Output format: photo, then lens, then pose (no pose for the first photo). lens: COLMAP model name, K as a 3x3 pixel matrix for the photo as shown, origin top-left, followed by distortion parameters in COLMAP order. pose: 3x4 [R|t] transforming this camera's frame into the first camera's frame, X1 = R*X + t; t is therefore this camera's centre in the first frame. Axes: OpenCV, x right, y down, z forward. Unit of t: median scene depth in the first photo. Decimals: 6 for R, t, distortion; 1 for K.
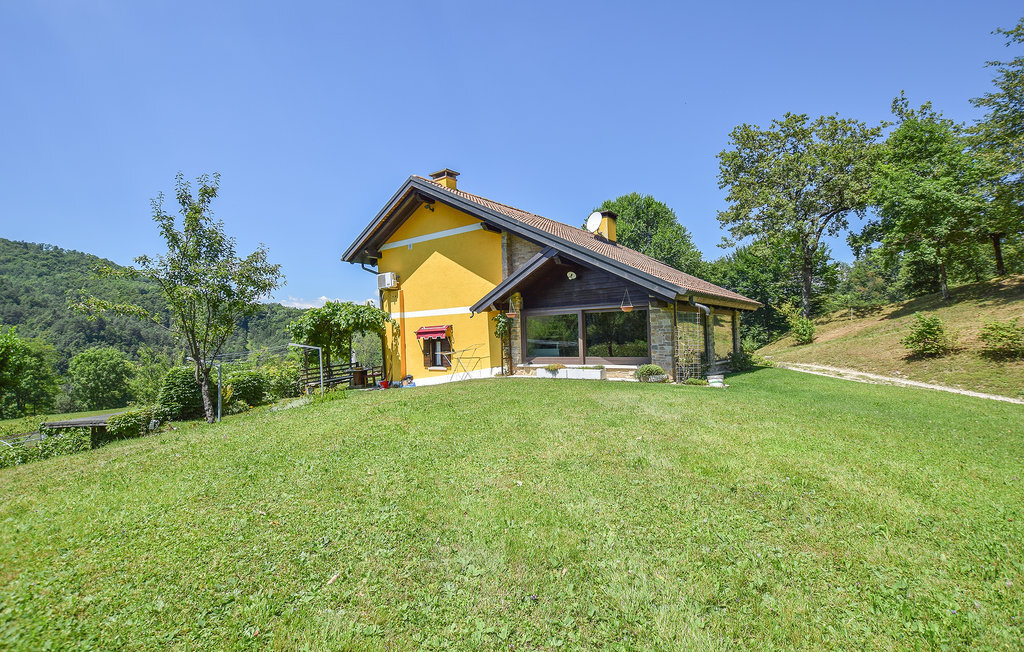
lens RADIAL K [[474.1, 0, 516.5], [0, 474.1, 305.6], [0, 0, 1]] dist [-0.021773, 0.000172]
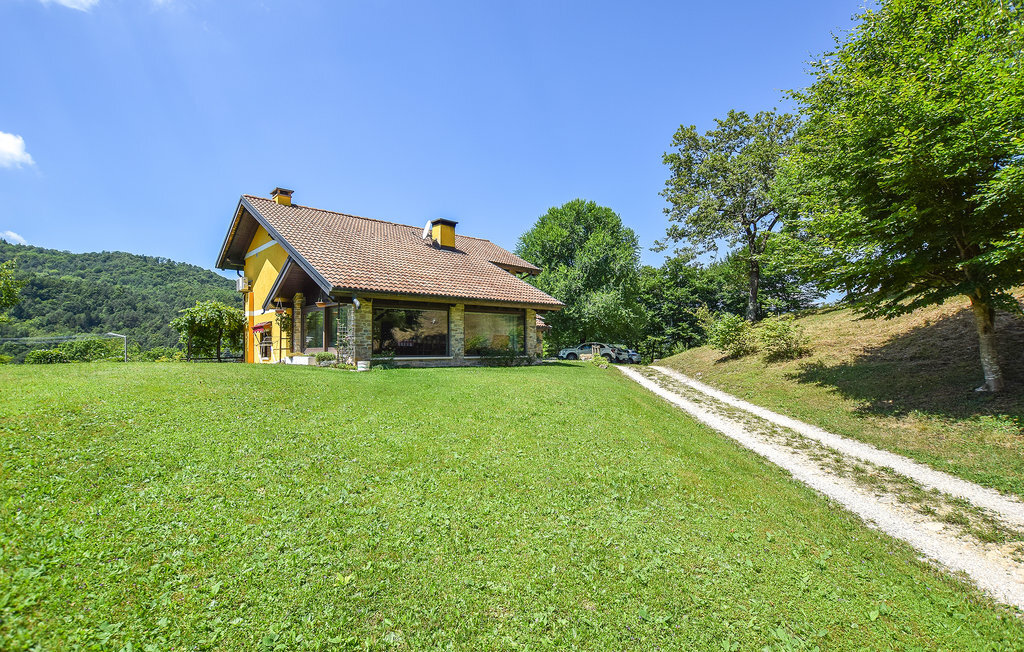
lens RADIAL K [[481.9, 0, 513.4], [0, 481.9, 303.0], [0, 0, 1]] dist [-0.030119, 0.000049]
pose [[0.986758, 0.001470, -0.162191, 0.292755], [-0.005254, 0.999724, -0.022906, 0.009060], [0.162113, 0.023455, 0.986493, -0.031273]]
